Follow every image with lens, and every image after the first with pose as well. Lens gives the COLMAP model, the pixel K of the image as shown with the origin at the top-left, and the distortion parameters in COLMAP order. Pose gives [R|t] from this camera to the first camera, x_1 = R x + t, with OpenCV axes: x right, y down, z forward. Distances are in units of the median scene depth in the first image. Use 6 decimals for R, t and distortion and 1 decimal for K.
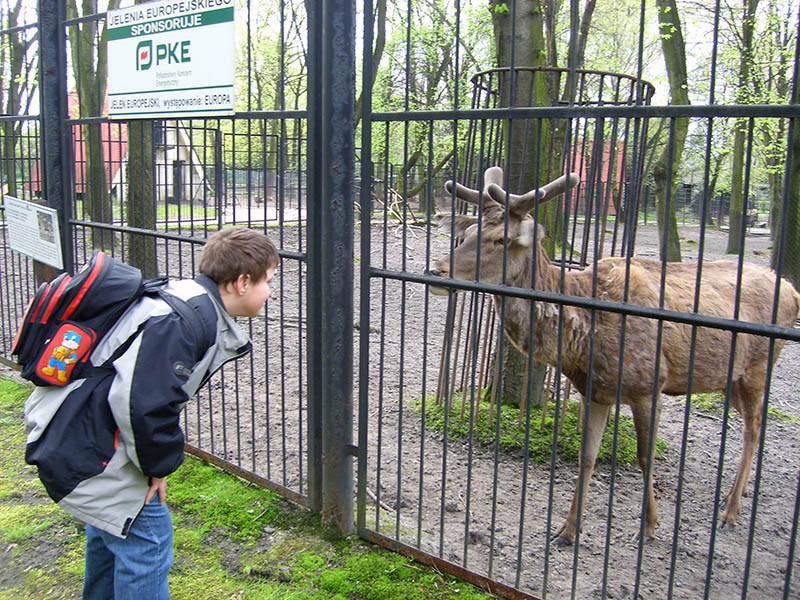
lens RADIAL K [[863.6, 0, 400.0], [0, 863.6, 300.0], [0, 0, 1]] dist [-0.084530, -0.000869]
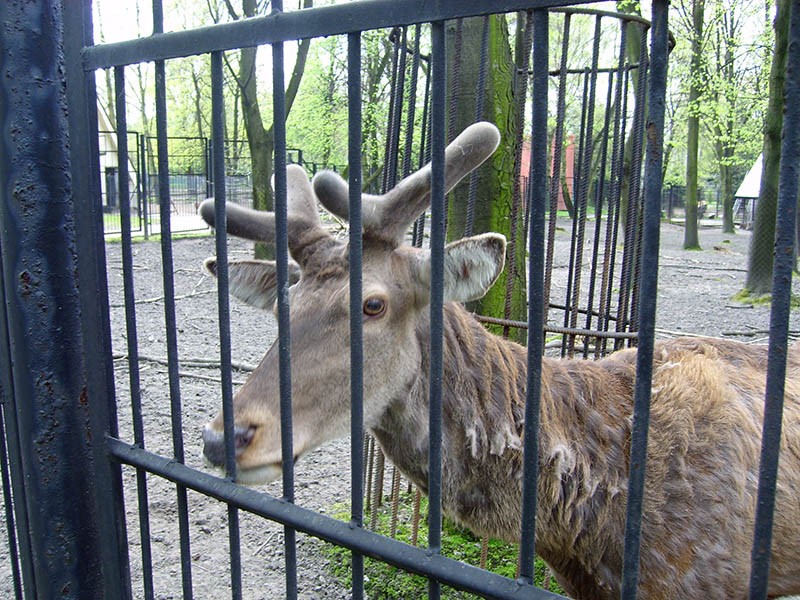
lens RADIAL K [[863.6, 0, 400.0], [0, 863.6, 300.0], [0, 0, 1]] dist [-0.084530, -0.000869]
pose [[0.998004, -0.033025, 0.053834, 0.041340], [0.033054, 0.999454, 0.000351, -0.038058], [-0.053817, 0.001429, 0.998550, 0.253990]]
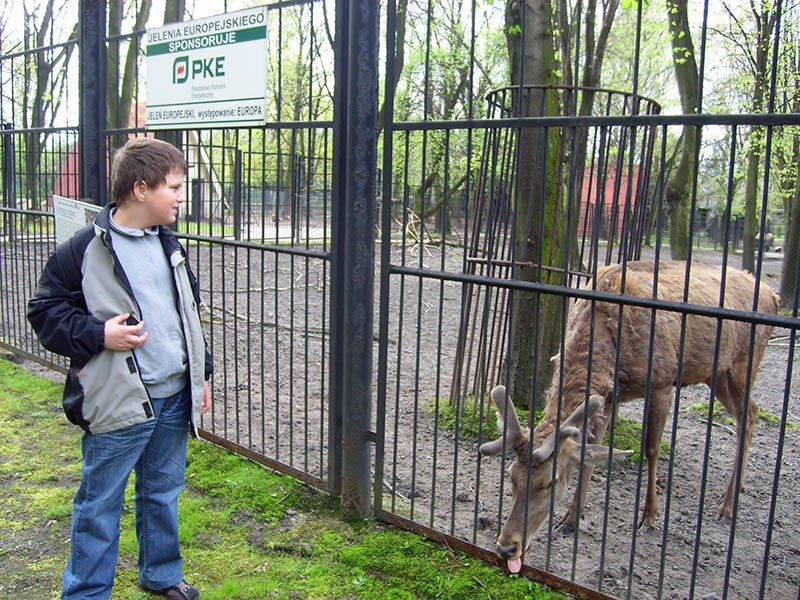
lens RADIAL K [[863.6, 0, 400.0], [0, 863.6, 300.0], [0, 0, 1]] dist [-0.084530, -0.000869]
pose [[0.999777, 0.012170, -0.017231, -0.001904], [-0.012604, 0.999600, -0.025310, 0.026263], [0.016916, 0.025521, 0.999531, -0.064087]]
